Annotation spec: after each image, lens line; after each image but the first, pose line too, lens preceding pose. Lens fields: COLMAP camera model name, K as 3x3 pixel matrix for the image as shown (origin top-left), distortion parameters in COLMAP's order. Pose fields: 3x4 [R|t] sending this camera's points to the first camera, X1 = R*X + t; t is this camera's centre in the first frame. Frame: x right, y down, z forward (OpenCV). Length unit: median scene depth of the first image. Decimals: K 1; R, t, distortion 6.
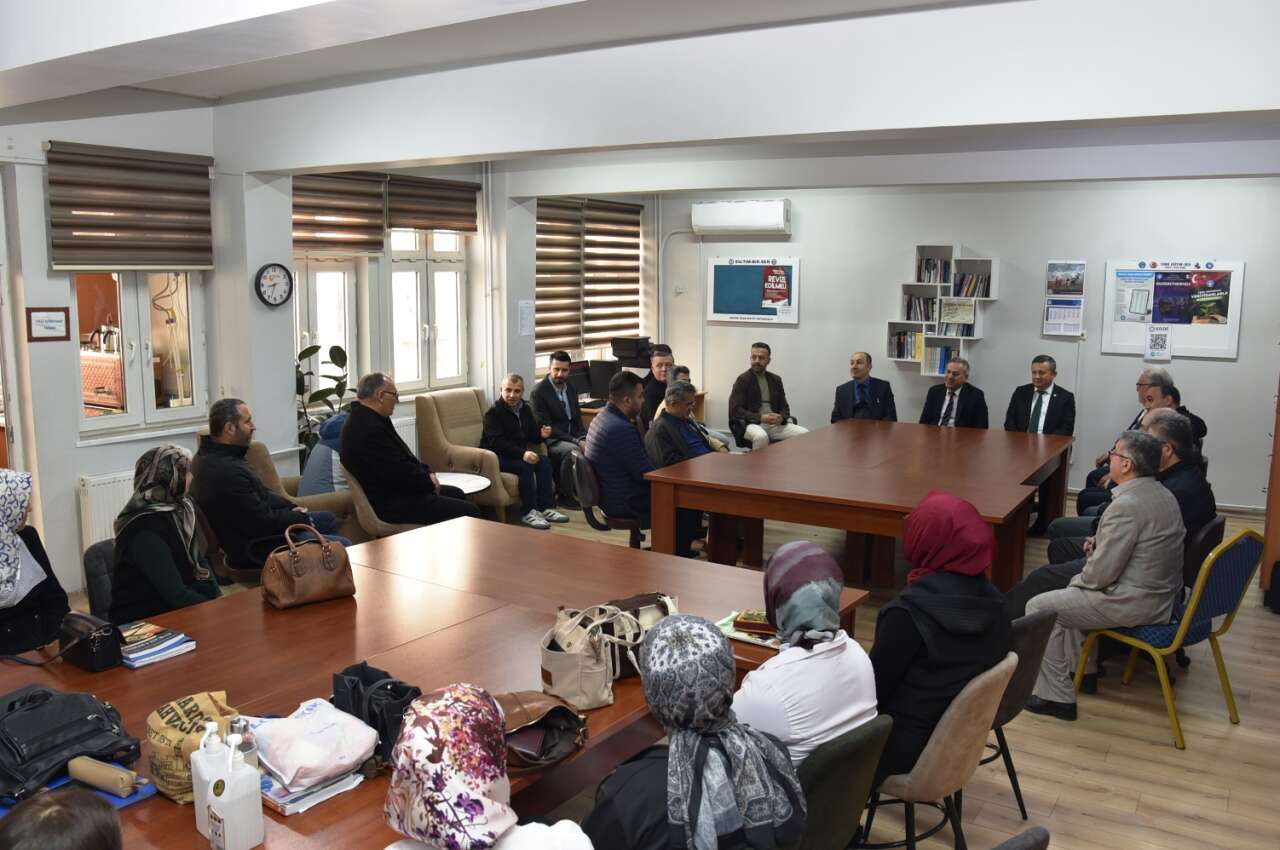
lens RADIAL K [[1191.4, 0, 640.0], [0, 1191.4, 425.0], [0, 0, 1]] dist [-0.082330, 0.124766]
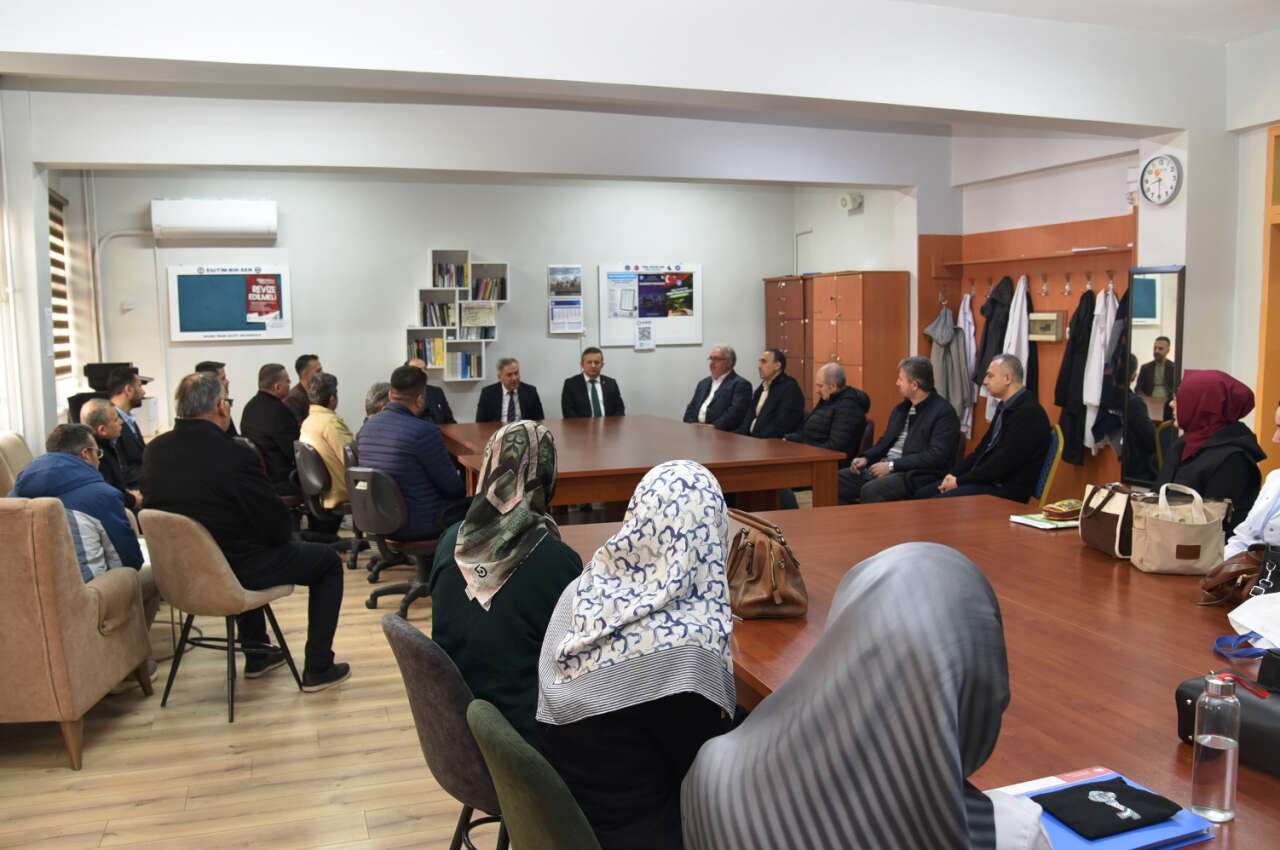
lens RADIAL K [[1191.4, 0, 640.0], [0, 1191.4, 425.0], [0, 0, 1]] dist [-0.082330, 0.124766]
pose [[0.608286, -0.088380, 0.788782, -0.465381], [0.127830, 0.991717, 0.012540, 0.003203], [-0.783357, 0.093202, 0.614545, 0.271855]]
